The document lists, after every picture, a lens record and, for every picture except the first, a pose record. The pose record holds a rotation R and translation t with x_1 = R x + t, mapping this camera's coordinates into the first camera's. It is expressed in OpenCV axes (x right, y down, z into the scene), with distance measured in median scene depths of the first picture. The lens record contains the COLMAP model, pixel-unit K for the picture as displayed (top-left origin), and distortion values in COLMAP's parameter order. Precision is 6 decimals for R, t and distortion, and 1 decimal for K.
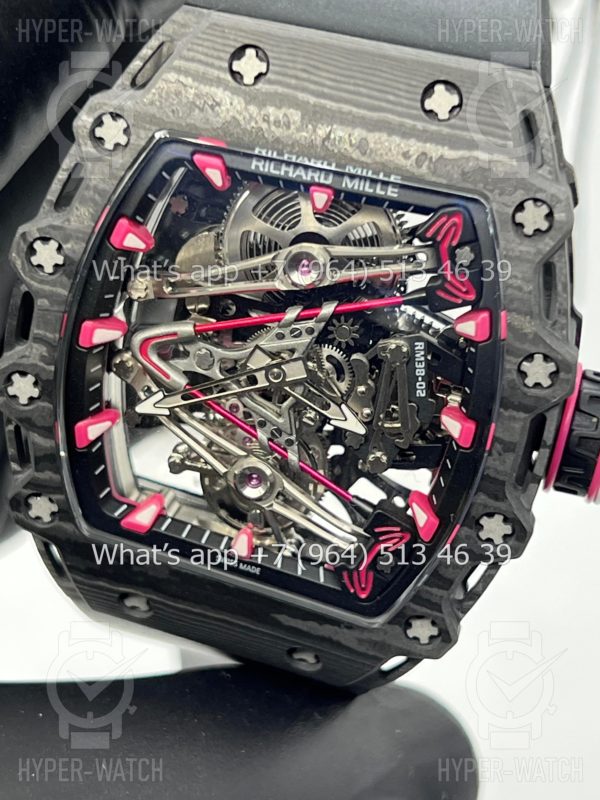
lens RADIAL K [[1908.8, 0, 300.3], [0, 1908.8, 404.0], [0, 0, 1]] dist [0.212584, 0.000000]
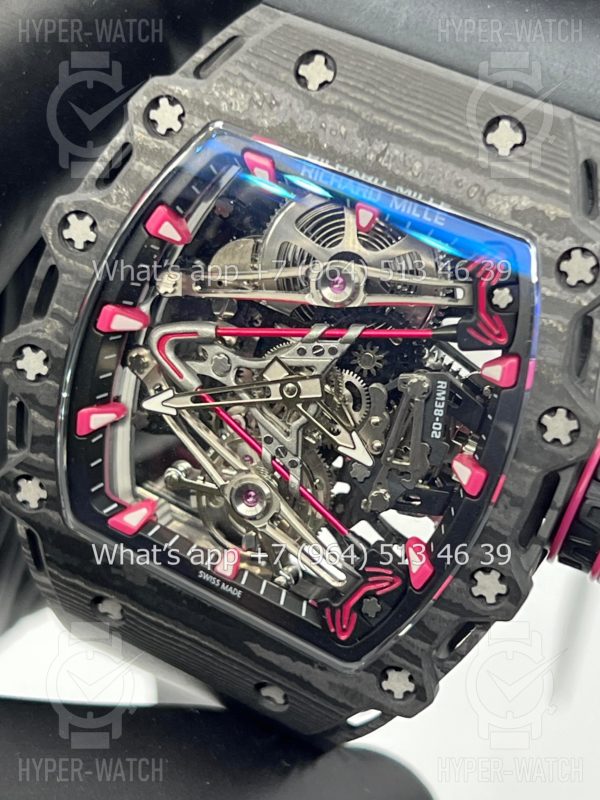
lens RADIAL K [[1908.8, 0, 300.5], [0, 1908.8, 404.4], [0, 0, 1]] dist [0.212584, 0.000000]
pose [[0.985428, 0.165395, -0.039703, 0.031932], [-0.168061, 0.982732, -0.077416, 0.065963], [0.026214, 0.082960, 0.996208, 0.038240]]
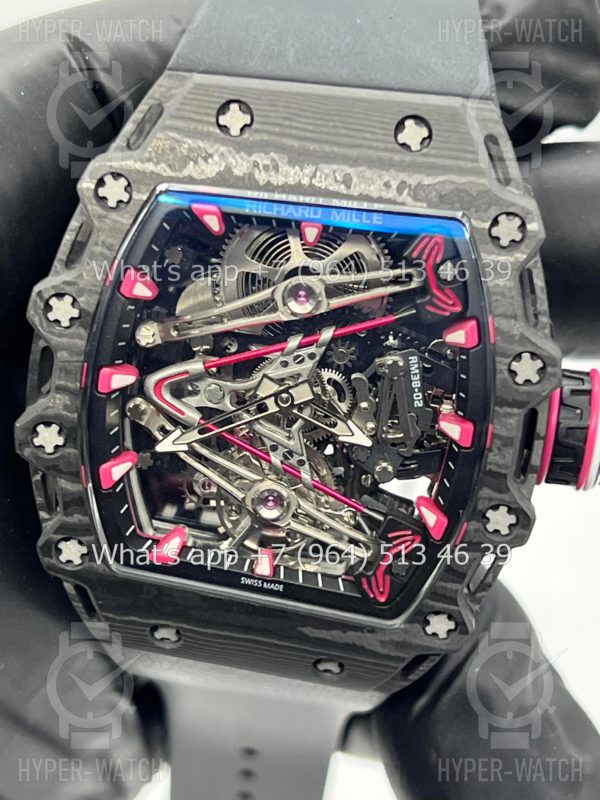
lens RADIAL K [[1908.8, 0, 300.9], [0, 1908.8, 402.5], [0, 0, 1]] dist [0.212584, 0.000000]
pose [[0.991430, -0.100484, 0.083482, -0.094261], [0.105876, 0.992389, -0.062884, 0.055327], [-0.076528, 0.071184, 0.994523, -0.074503]]
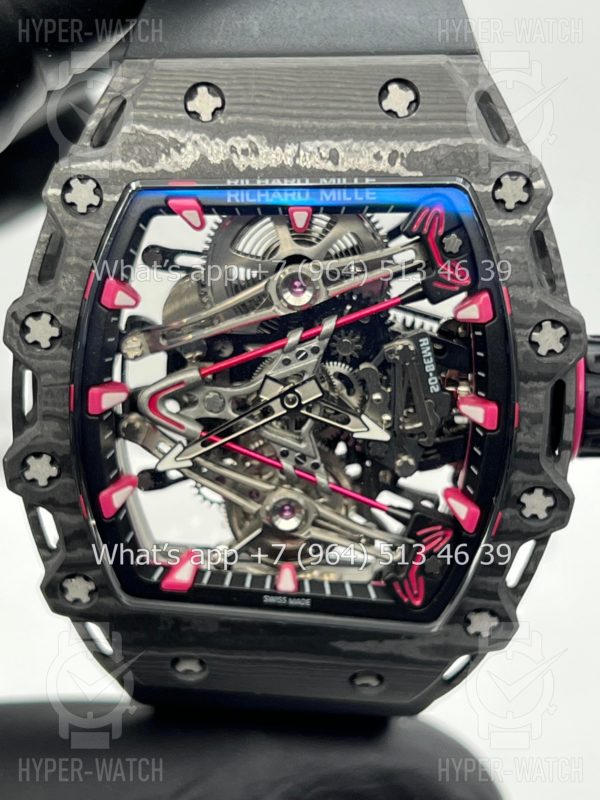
lens RADIAL K [[1908.8, 0, 301.8], [0, 1908.8, 403.8], [0, 0, 1]] dist [0.212584, 0.000000]
pose [[0.971683, -0.209876, 0.108555, -0.116371], [0.216580, 0.974768, -0.054037, 0.041711], [-0.094475, 0.076018, 0.992621, 0.009889]]
